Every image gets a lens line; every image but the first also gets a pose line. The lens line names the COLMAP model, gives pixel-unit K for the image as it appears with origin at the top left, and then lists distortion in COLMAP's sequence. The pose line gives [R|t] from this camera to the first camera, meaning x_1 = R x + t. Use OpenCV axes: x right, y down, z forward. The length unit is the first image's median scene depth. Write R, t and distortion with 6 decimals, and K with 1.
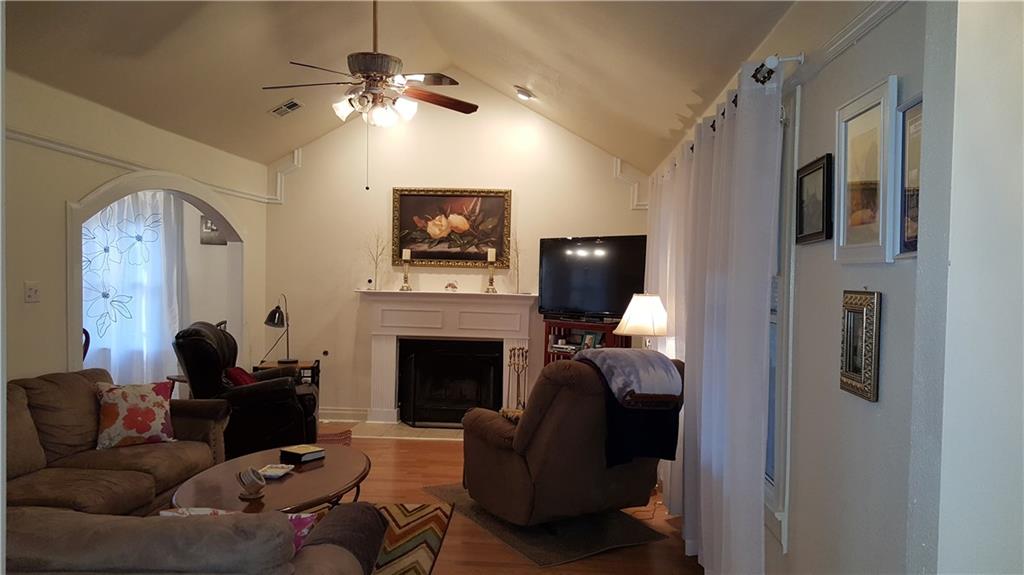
lens RADIAL K [[740.9, 0, 512.0], [0, 740.9, 287.5], [0, 0, 1]] dist [0.005785, 0.002168]
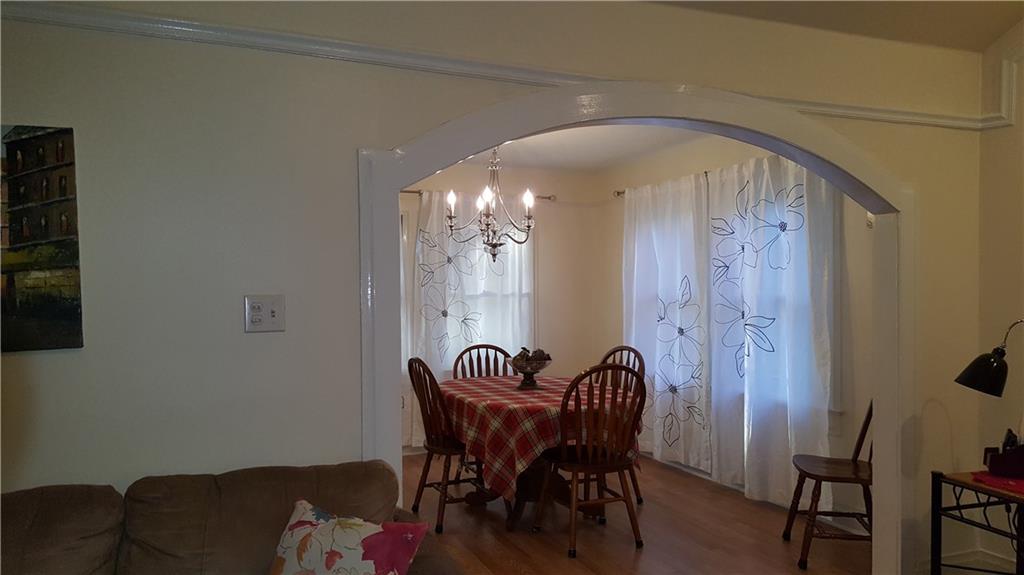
lens RADIAL K [[740.9, 0, 512.0], [0, 740.9, 287.5], [0, 0, 1]] dist [0.005785, 0.002168]
pose [[0.441620, -0.018044, -0.897021, -0.031761], [0.000714, 0.999805, -0.019760, -0.001475], [0.897202, 0.008086, 0.441546, 0.511264]]
